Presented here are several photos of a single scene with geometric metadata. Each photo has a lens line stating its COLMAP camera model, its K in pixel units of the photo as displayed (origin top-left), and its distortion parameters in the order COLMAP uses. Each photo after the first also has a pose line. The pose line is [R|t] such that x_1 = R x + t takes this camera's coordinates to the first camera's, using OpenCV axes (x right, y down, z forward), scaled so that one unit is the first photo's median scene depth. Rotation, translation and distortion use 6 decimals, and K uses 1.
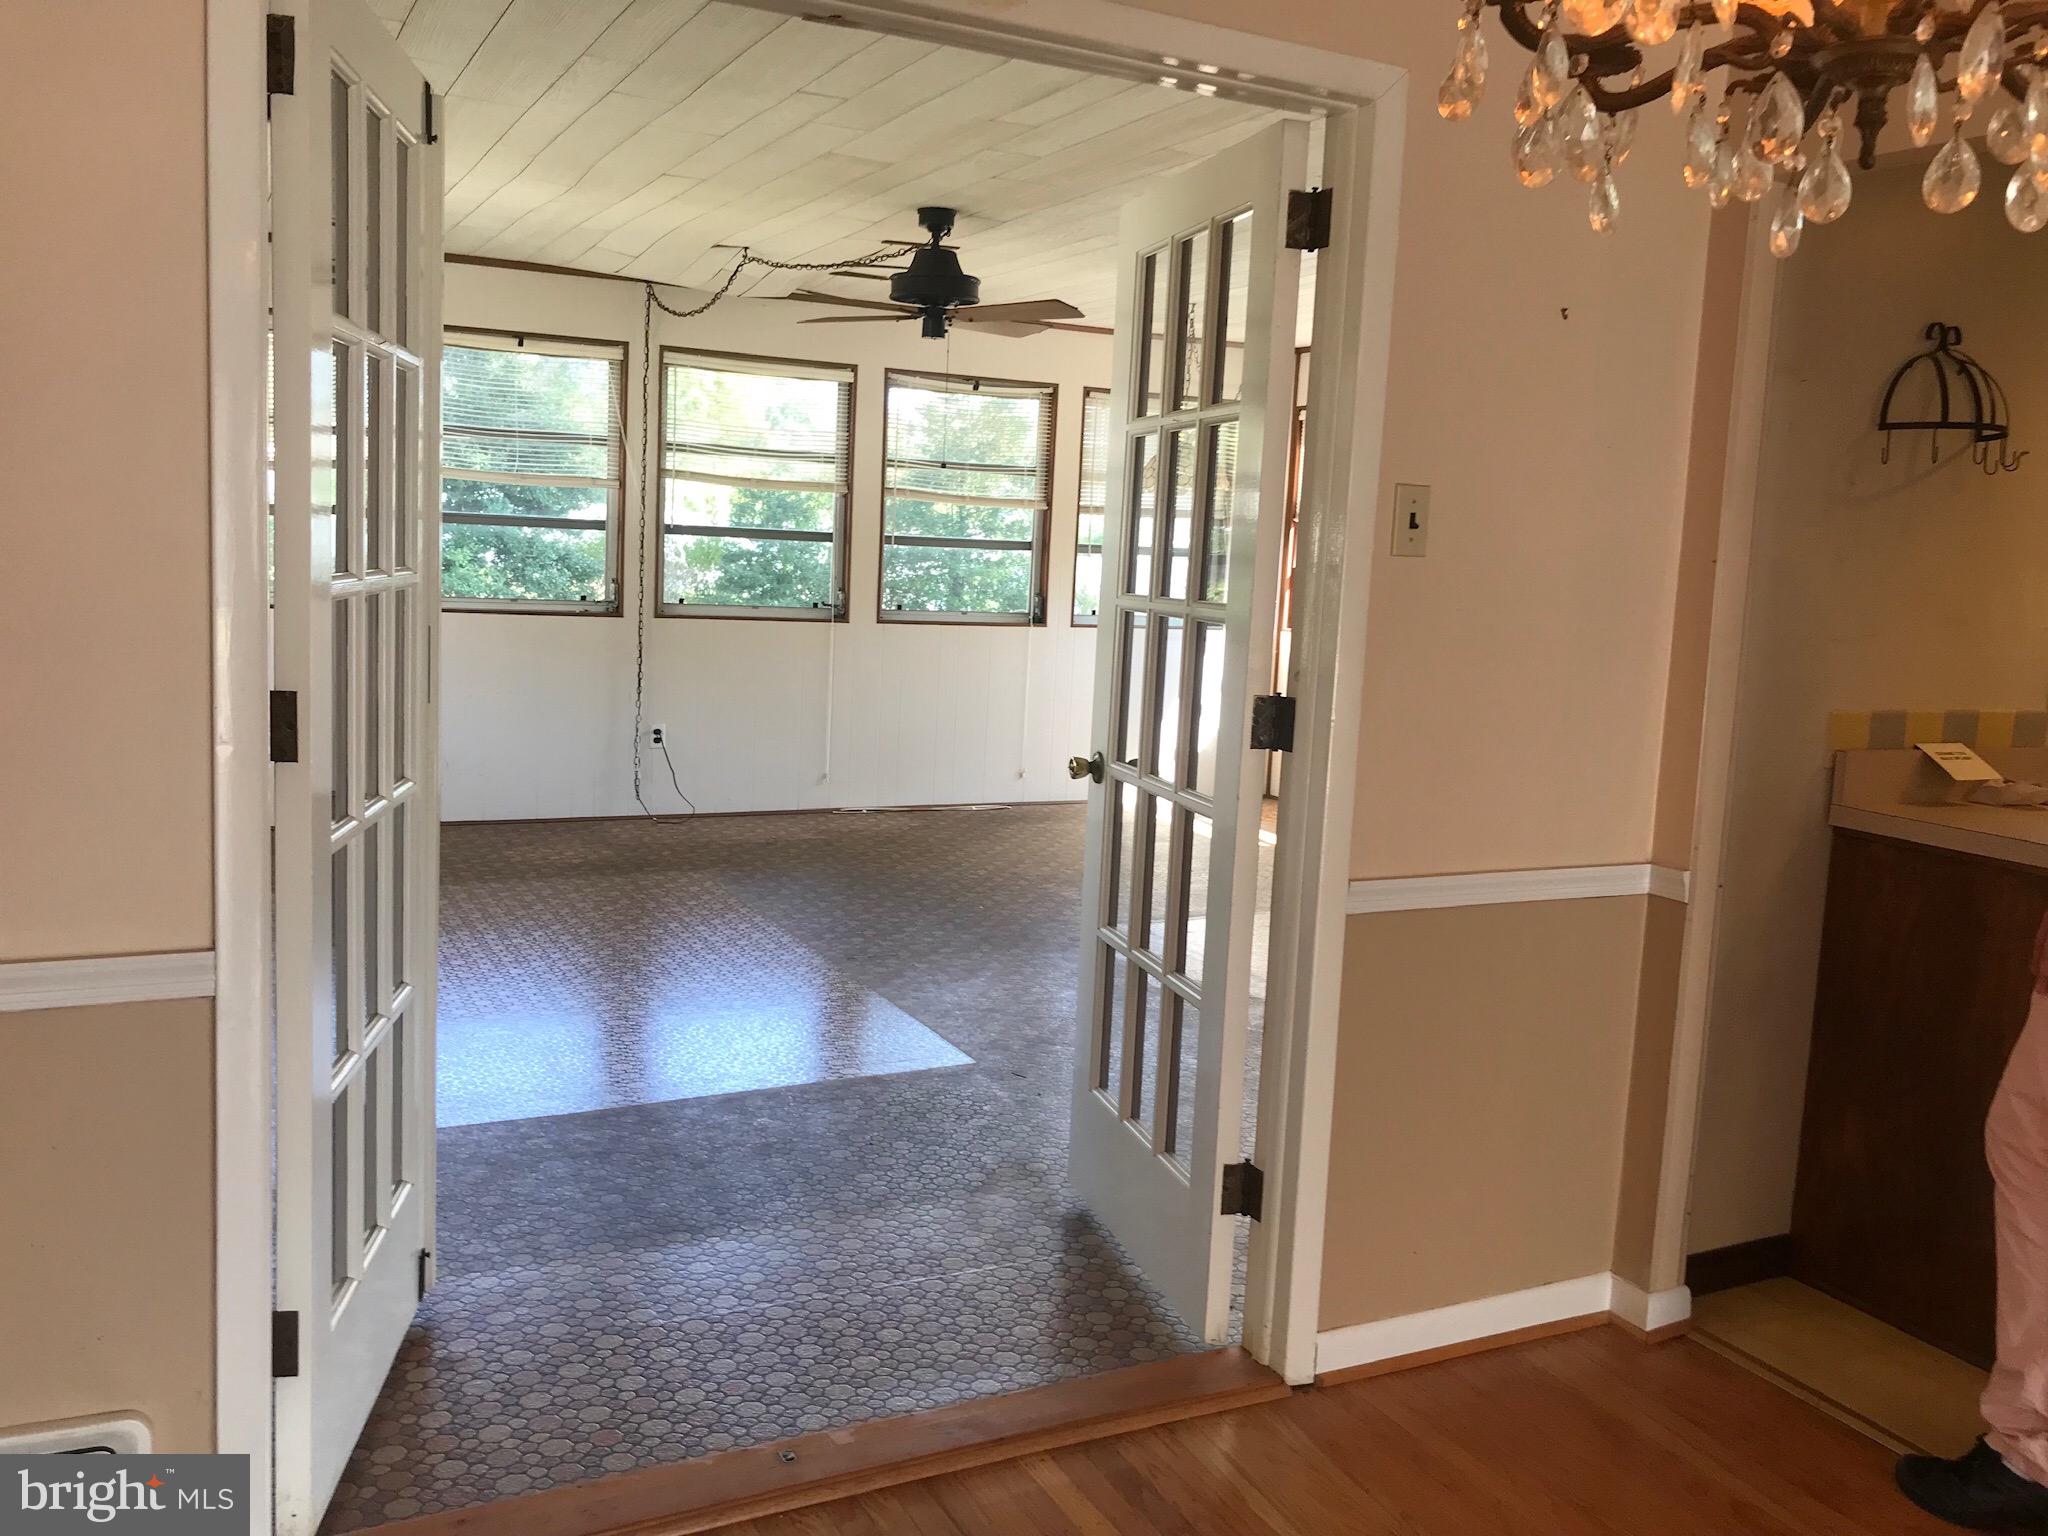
lens RADIAL K [[1674.8, 0, 1030.8], [0, 1674.8, 758.1], [0, 0, 1]] dist [0.003835, -0.010369]
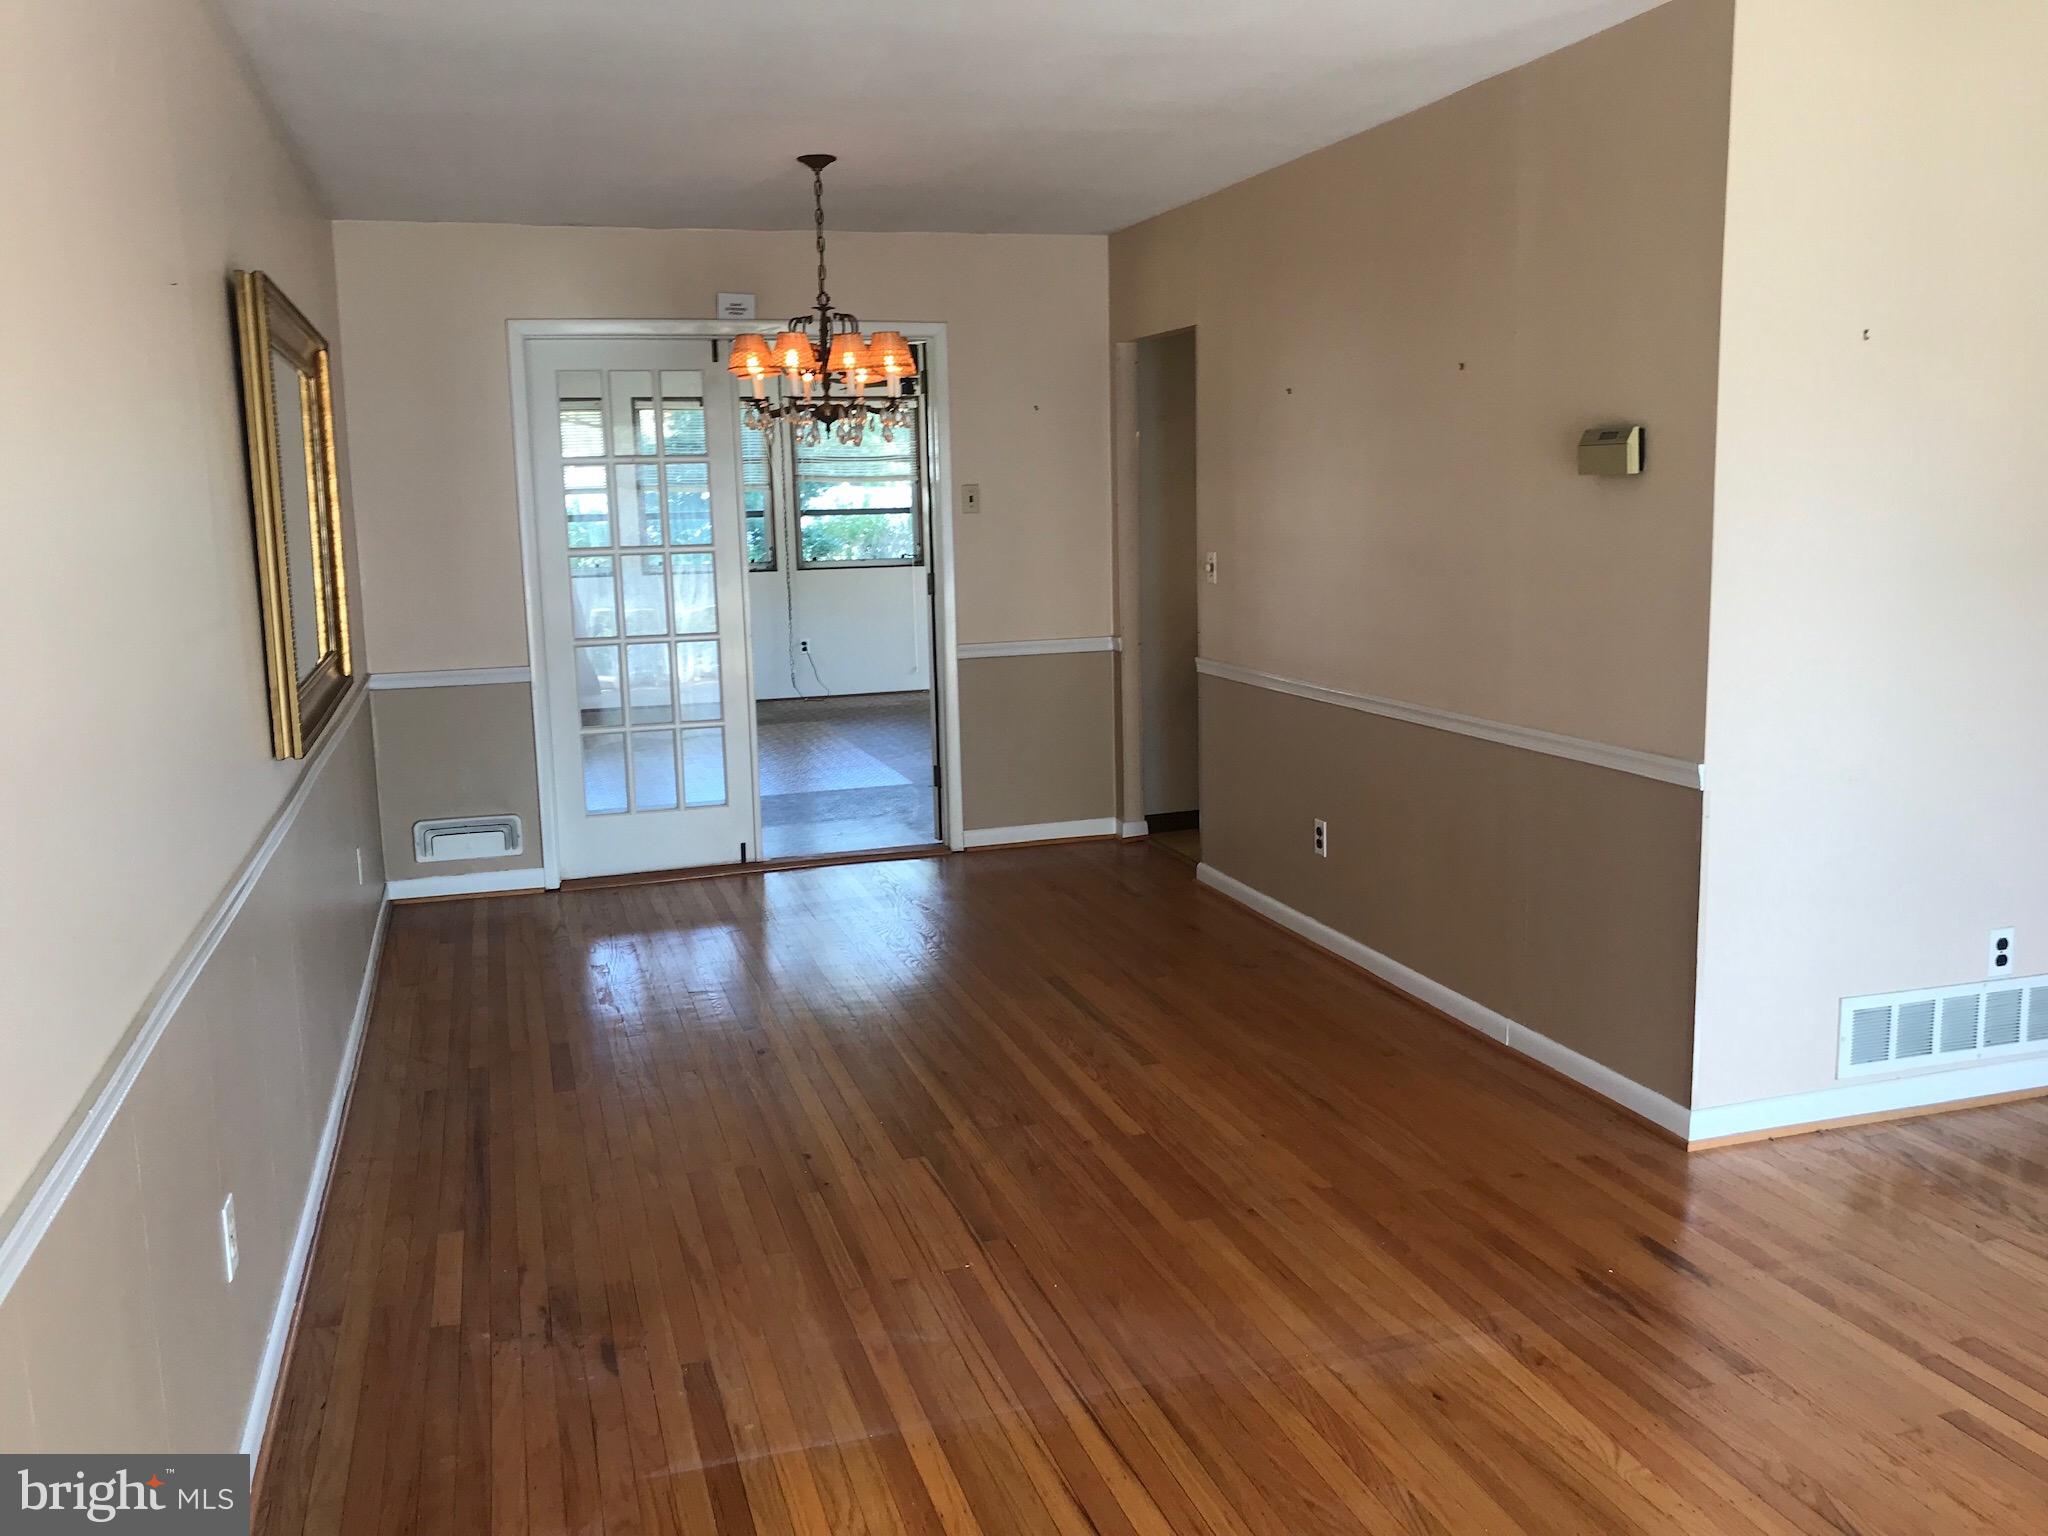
lens RADIAL K [[1674.8, 0, 1018.7], [0, 1674.8, 772.1], [0, 0, 1]] dist [0.003835, -0.010369]
pose [[0.982614, -0.041747, -0.180906, 0.264023], [0.047718, 0.998446, 0.028780, 0.071875], [0.179424, -0.036912, 0.983079, -0.529038]]
